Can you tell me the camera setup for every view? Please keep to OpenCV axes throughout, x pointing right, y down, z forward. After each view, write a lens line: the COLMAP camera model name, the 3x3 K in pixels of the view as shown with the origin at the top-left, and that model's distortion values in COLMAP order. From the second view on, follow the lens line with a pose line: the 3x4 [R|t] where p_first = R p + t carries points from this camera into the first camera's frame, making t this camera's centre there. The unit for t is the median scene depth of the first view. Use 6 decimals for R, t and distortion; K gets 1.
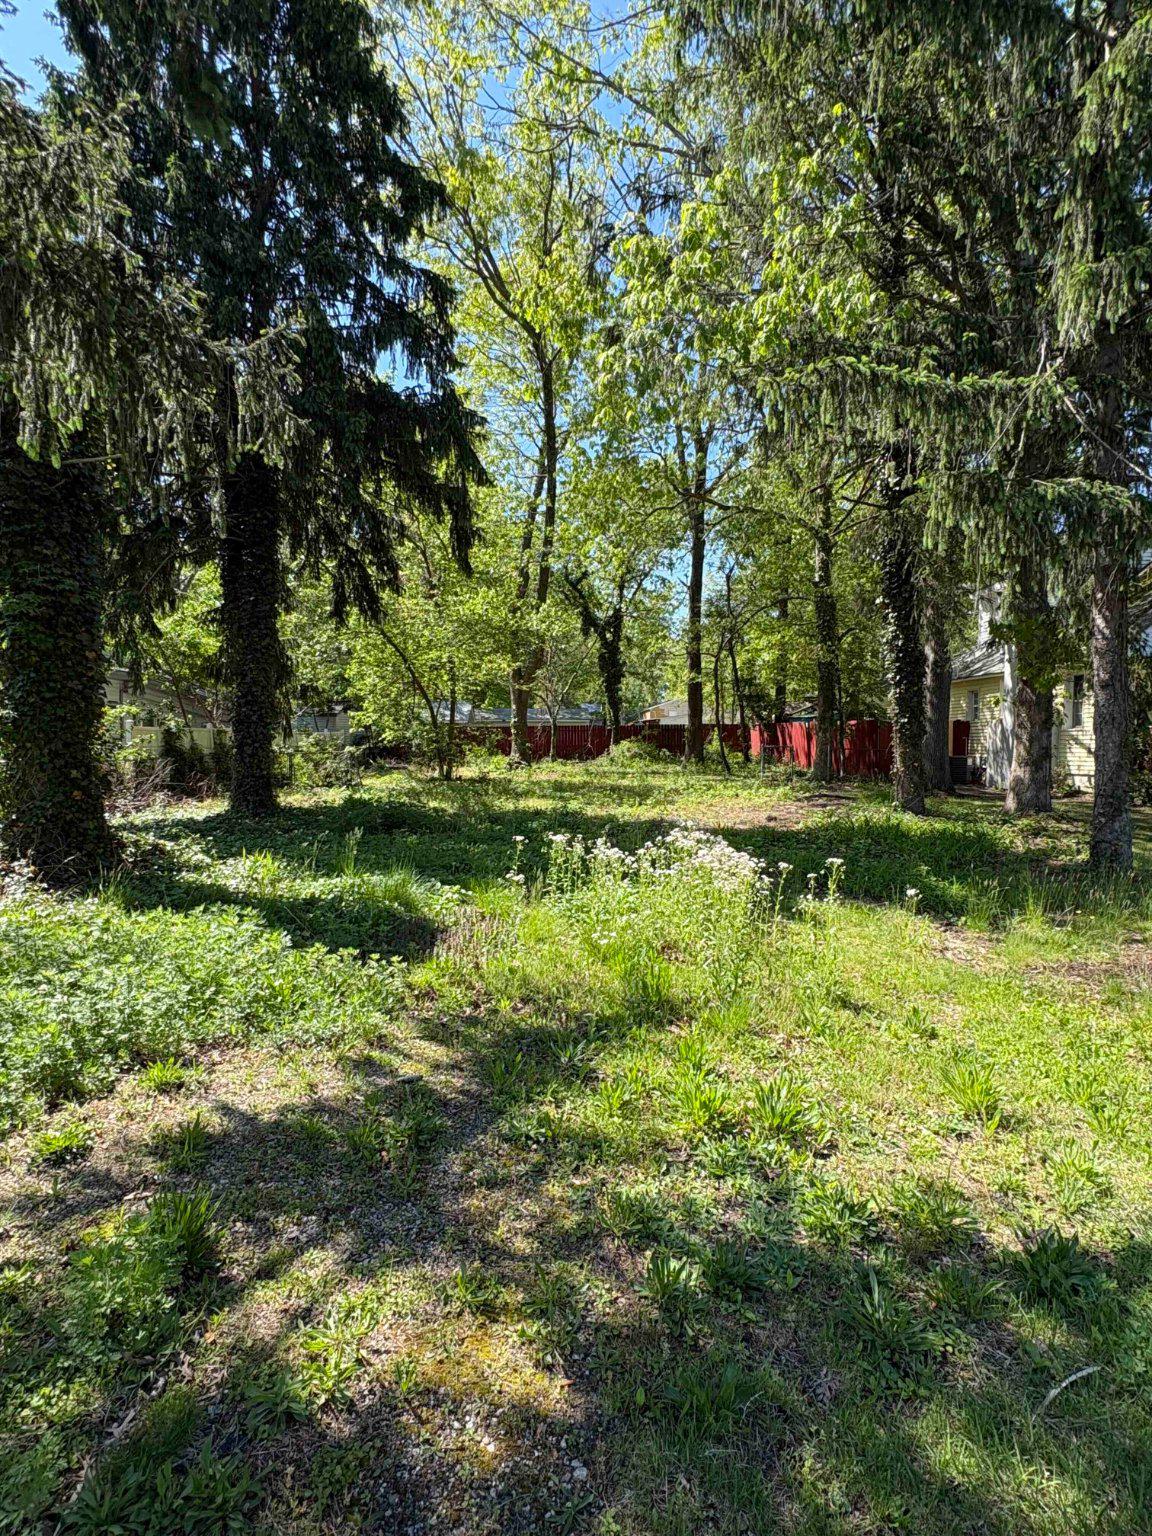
lens RADIAL K [[783.3, 0, 579.9], [0, 783.3, 766.3], [0, 0, 1]] dist [0.008938, -0.000584]
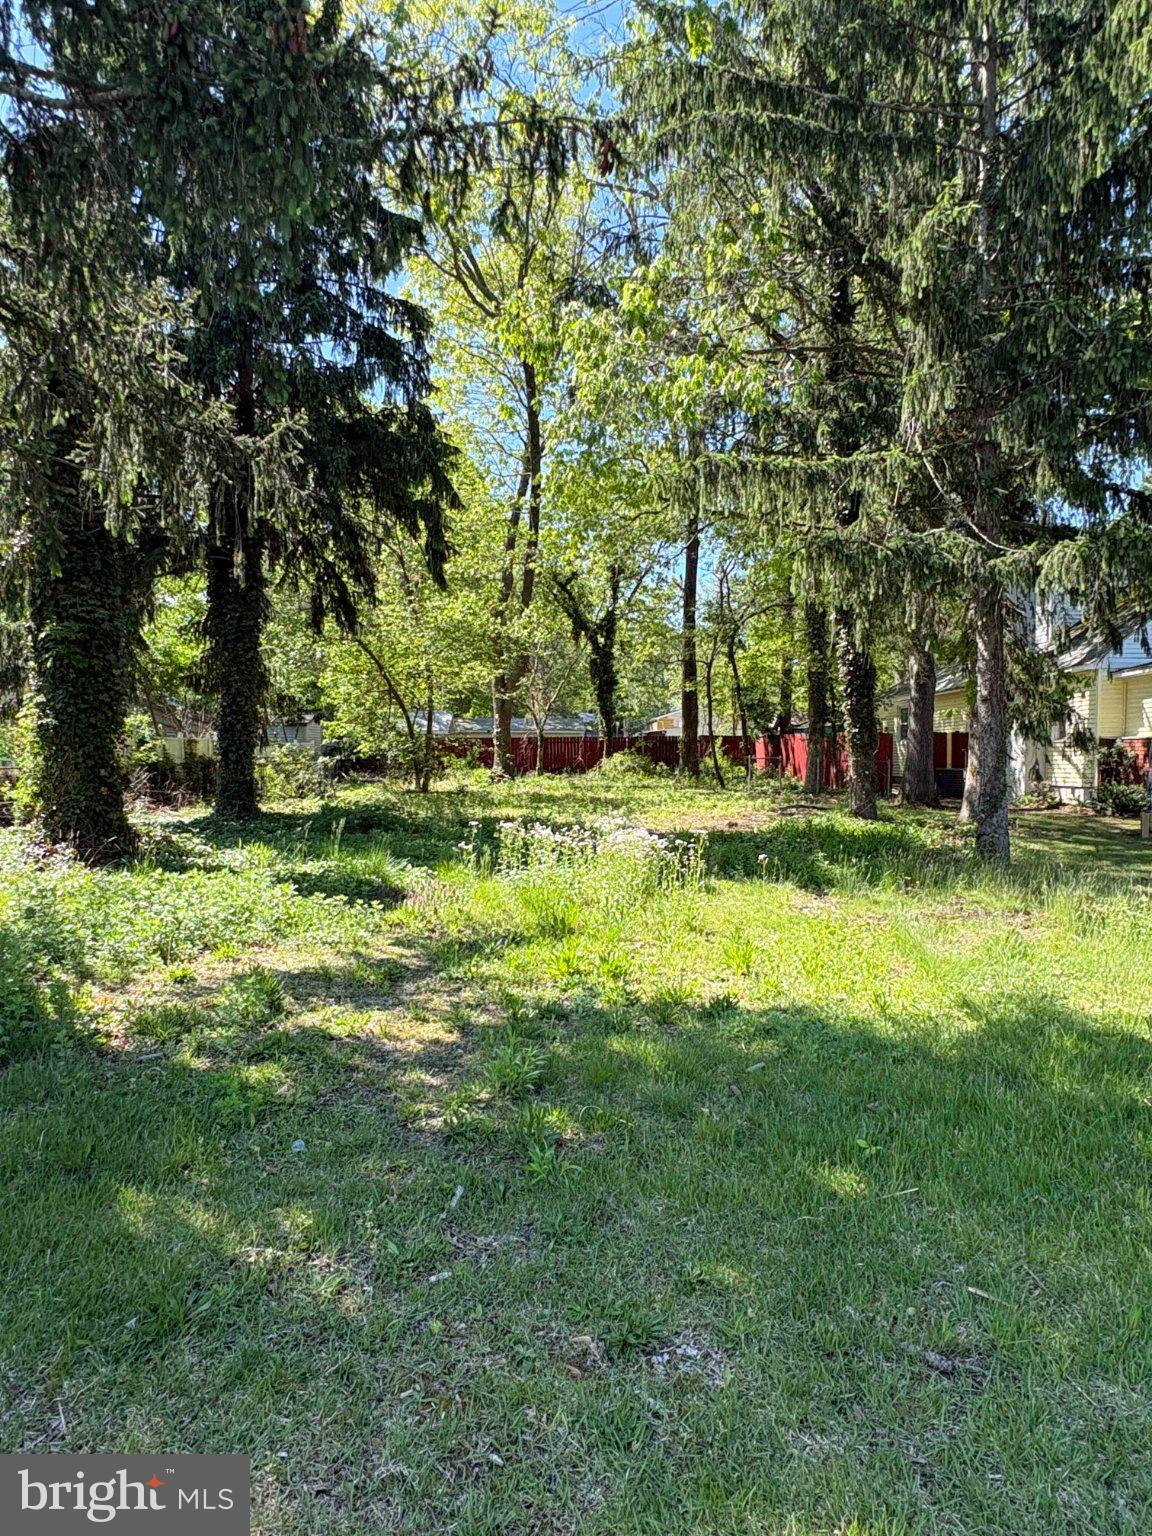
lens RADIAL K [[912.9, 0, 581.9], [0, 912.9, 768.1], [0, 0, 1]] dist [0.014651, 0.000851]
pose [[0.999995, 0.002933, -0.000968, 0.038952], [-0.002951, 0.999813, -0.019135, 0.013220], [0.000911, 0.019138, 0.999816, -0.183540]]
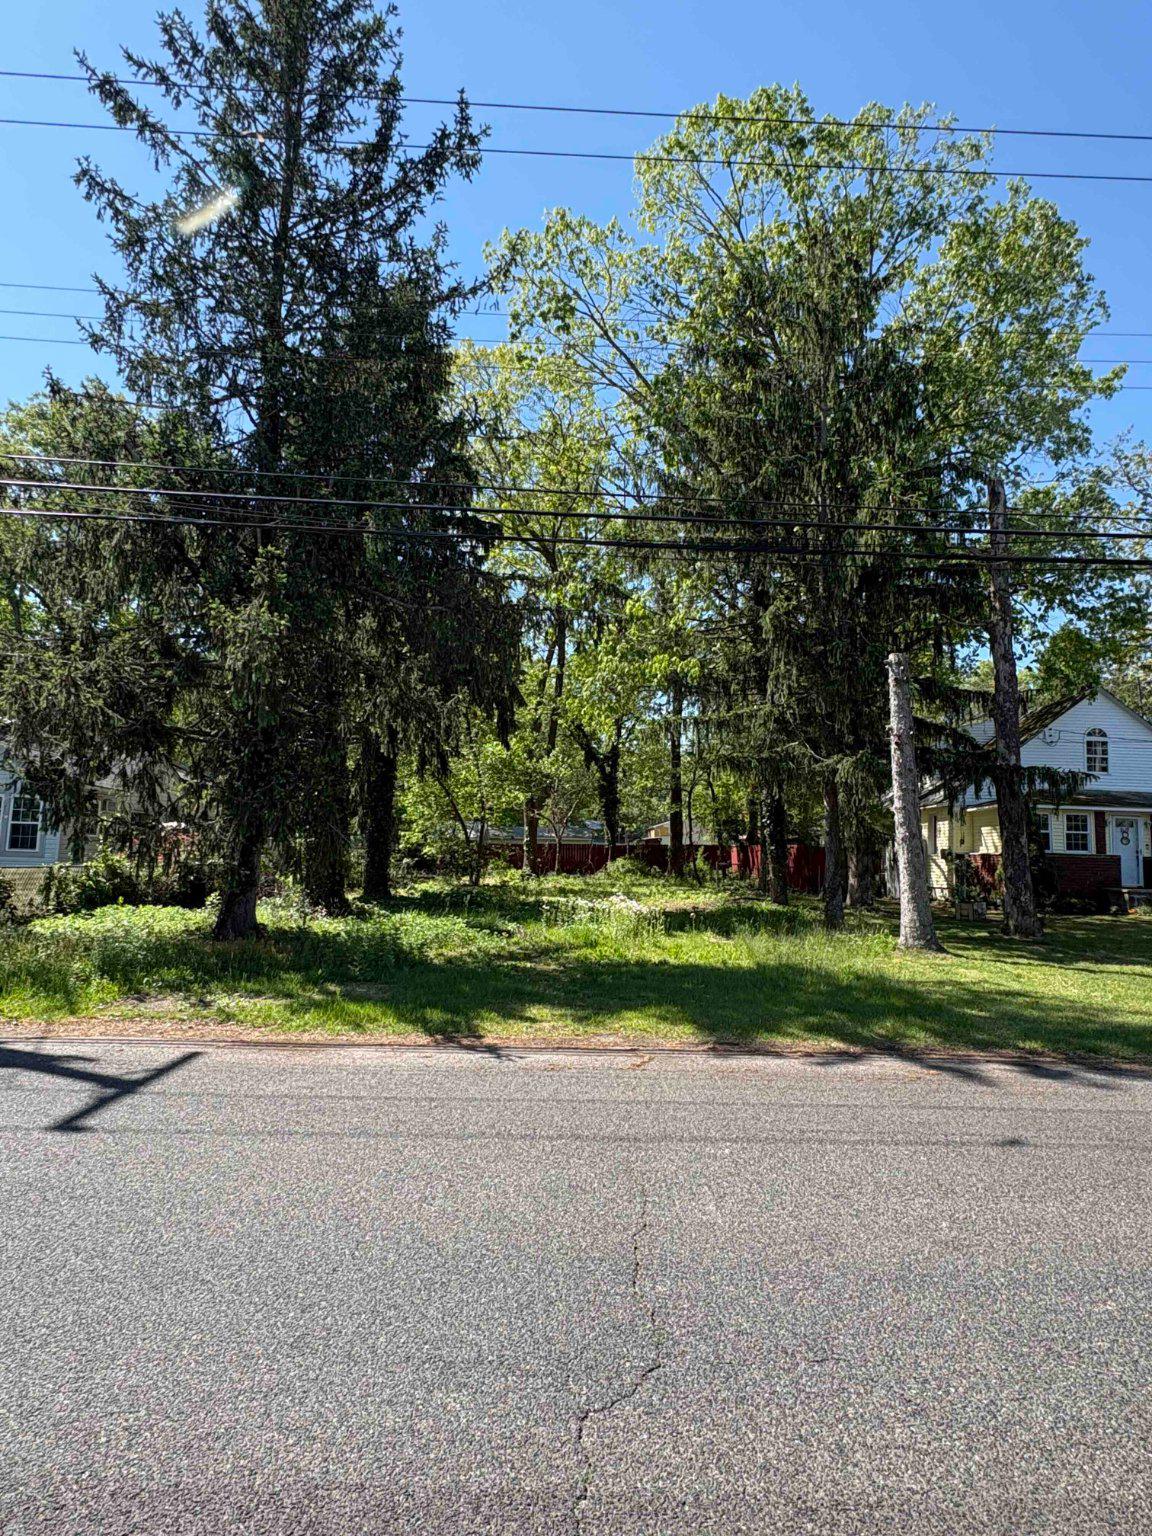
lens RADIAL K [[845.5, 0, 577.0], [0, 845.5, 757.9], [0, 0, 1]] dist [-0.002429, 0.003314]
pose [[0.999792, 0.015852, -0.012869, 0.017891], [-0.017602, 0.988559, -0.149803, 0.022840], [0.010348, 0.149998, 0.988632, -0.632731]]
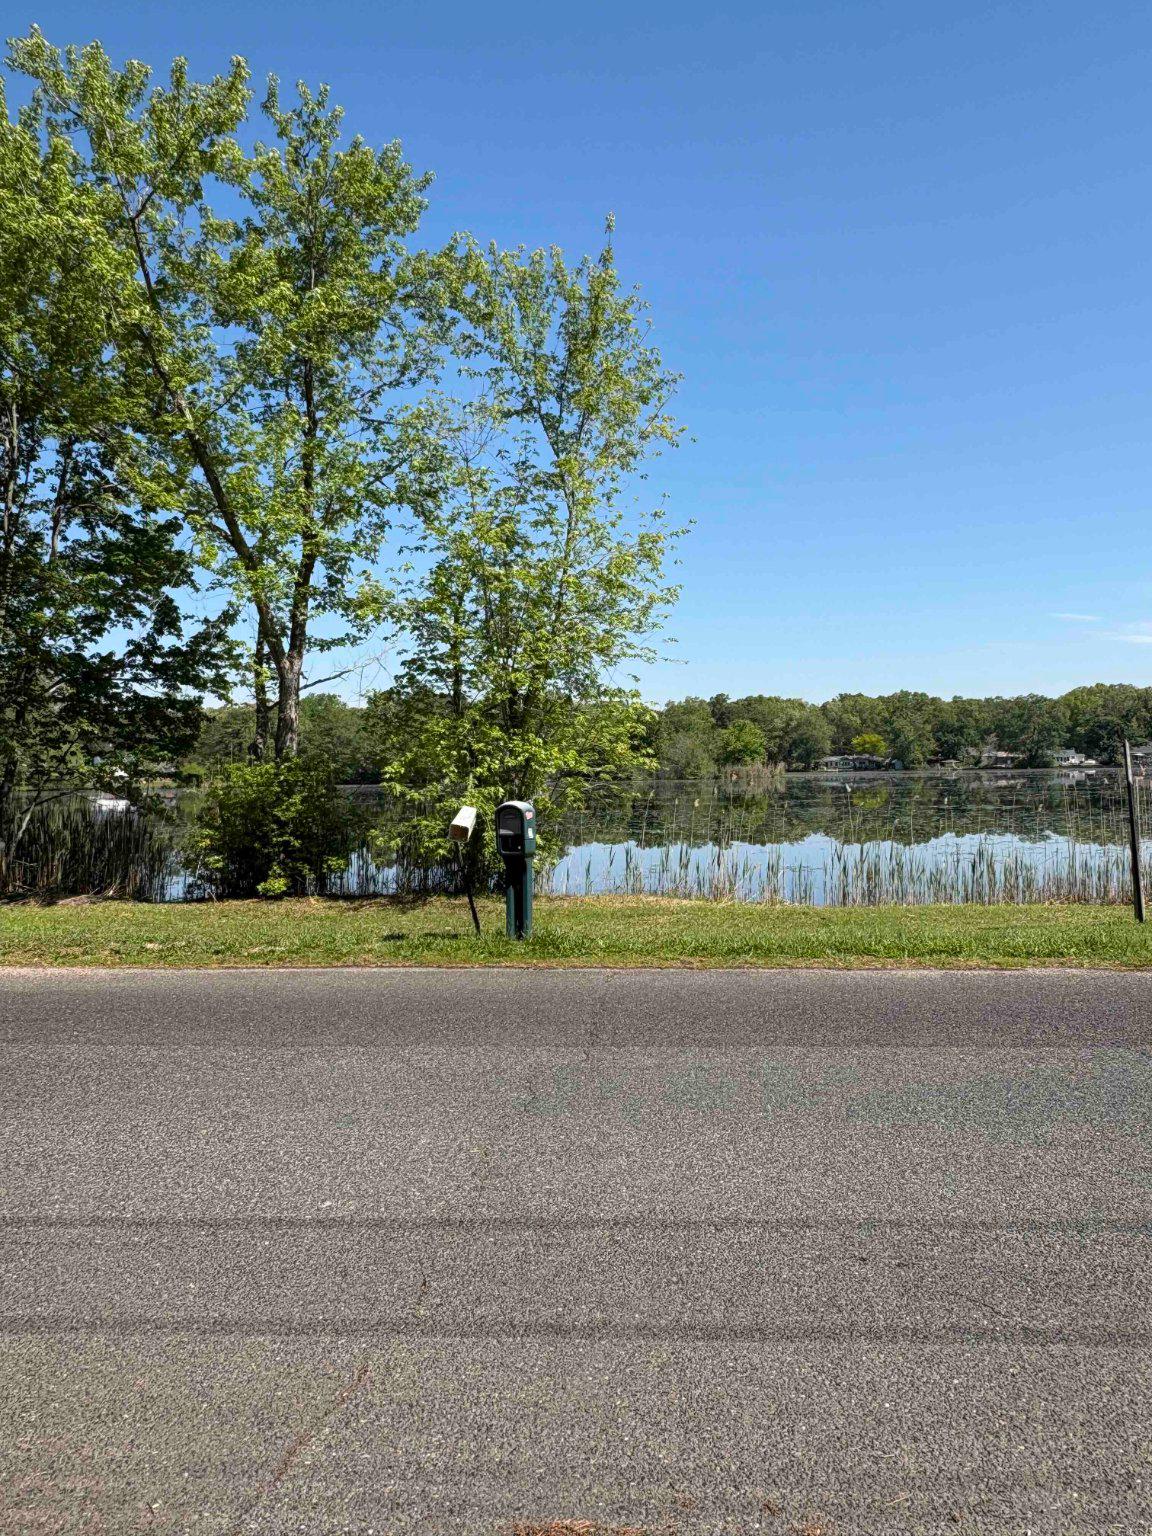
lens RADIAL K [[1131.2, 0, 577.0], [0, 1131.2, 767.9], [0, 0, 1]] dist [0.013626, -0.000539]
pose [[-0.996684, 0.005453, 0.081190, -0.012907], [0.008420, 0.999307, 0.036246, 0.002781], [-0.080936, 0.036810, -0.996039, -0.060871]]
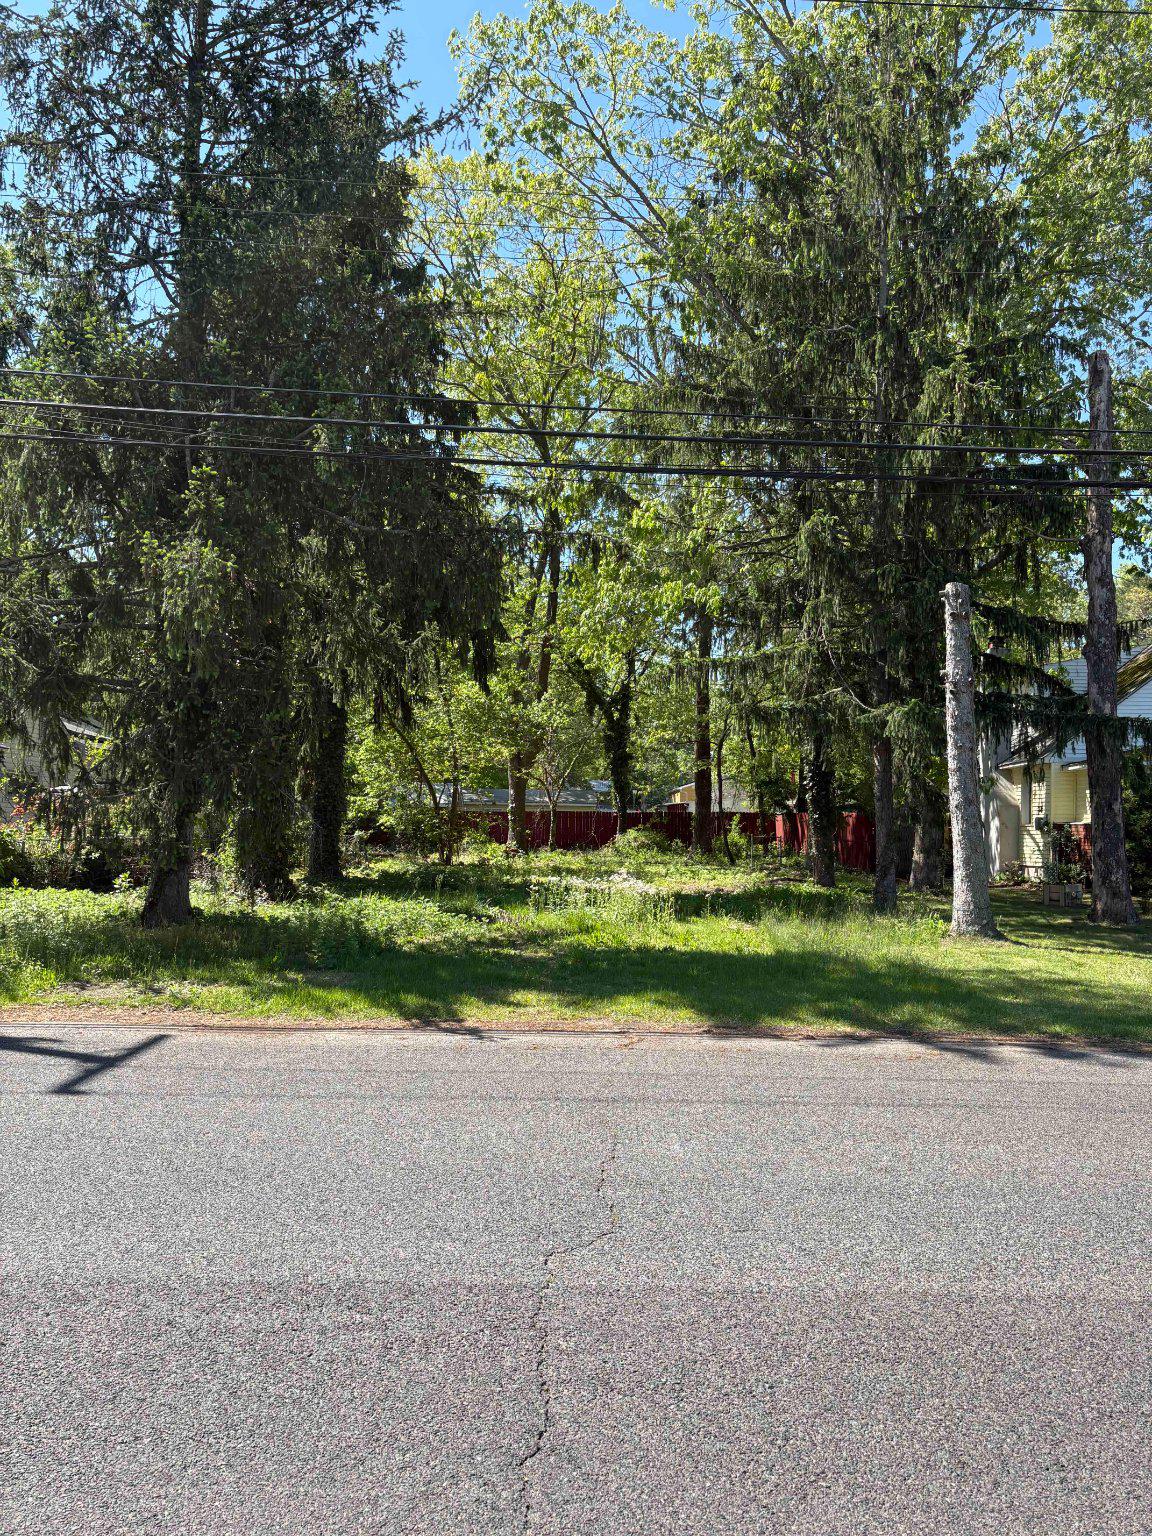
lens RADIAL K [[1131.2, 0, 569.6], [0, 1131.2, 772.0], [0, 0, 1]] dist [0.013626, -0.000539]
pose [[0.999693, 0.013747, -0.020614, 0.027528], [-0.015417, 0.996413, -0.083208, 0.026505], [0.019396, 0.083500, 0.996319, -0.739183]]
